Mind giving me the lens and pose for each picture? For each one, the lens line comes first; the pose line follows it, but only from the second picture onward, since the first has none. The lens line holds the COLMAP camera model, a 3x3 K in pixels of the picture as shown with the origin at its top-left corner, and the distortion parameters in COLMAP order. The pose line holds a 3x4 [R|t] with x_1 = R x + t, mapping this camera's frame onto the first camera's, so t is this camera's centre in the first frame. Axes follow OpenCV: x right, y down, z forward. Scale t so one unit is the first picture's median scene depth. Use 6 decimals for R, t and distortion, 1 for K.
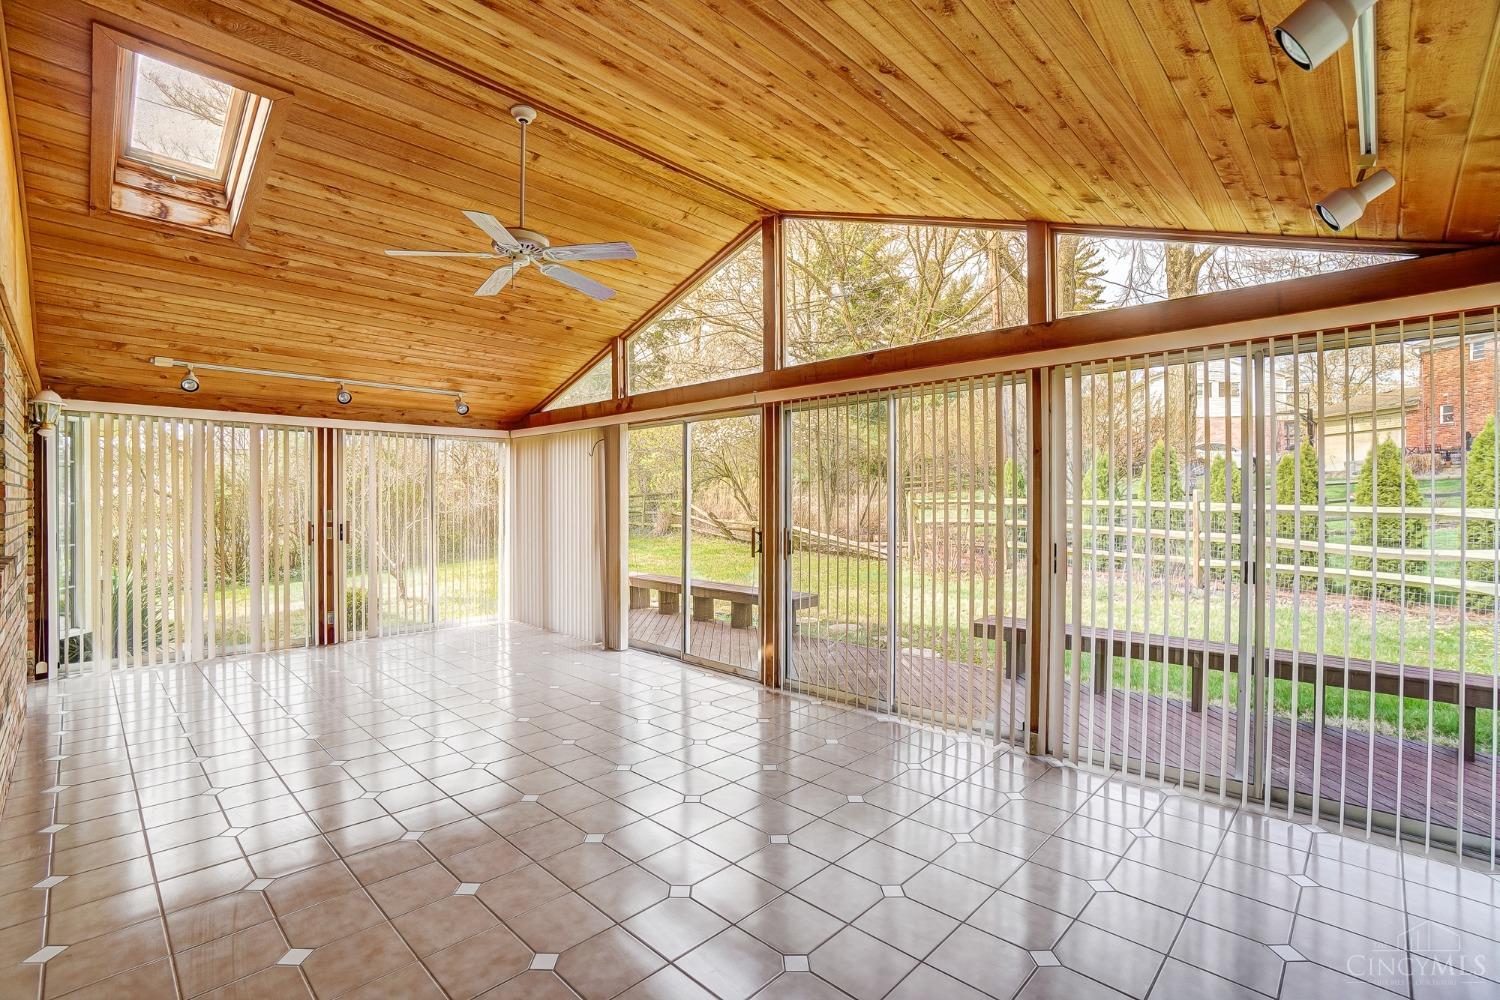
lens RADIAL K [[659.6, 0, 750.0], [0, 659.6, 500.0], [0, 0, 1]] dist [-0.035193, 0.000394]
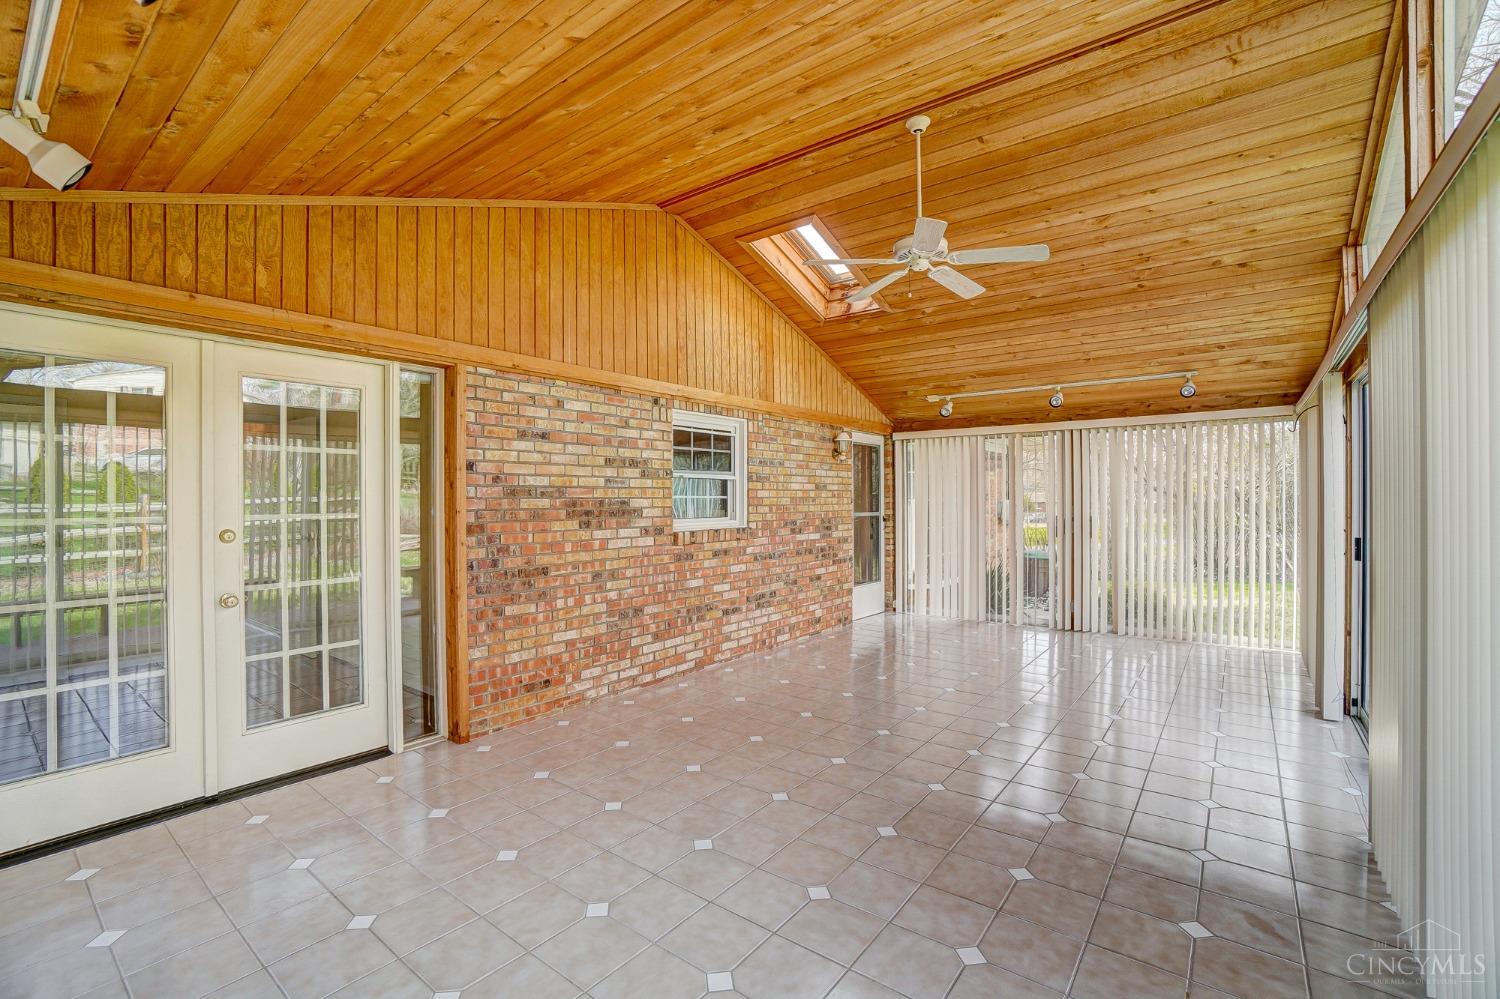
lens RADIAL K [[659.6, 0, 750.0], [0, 659.6, 499.5], [0, 0, 1]] dist [-0.035193, 0.000394]
pose [[0.115154, 0.001624, -0.993346, 0.408848], [0.002569, 0.999995, 0.001932, 0.002004], [0.993344, -0.002775, 0.115150, 0.379173]]
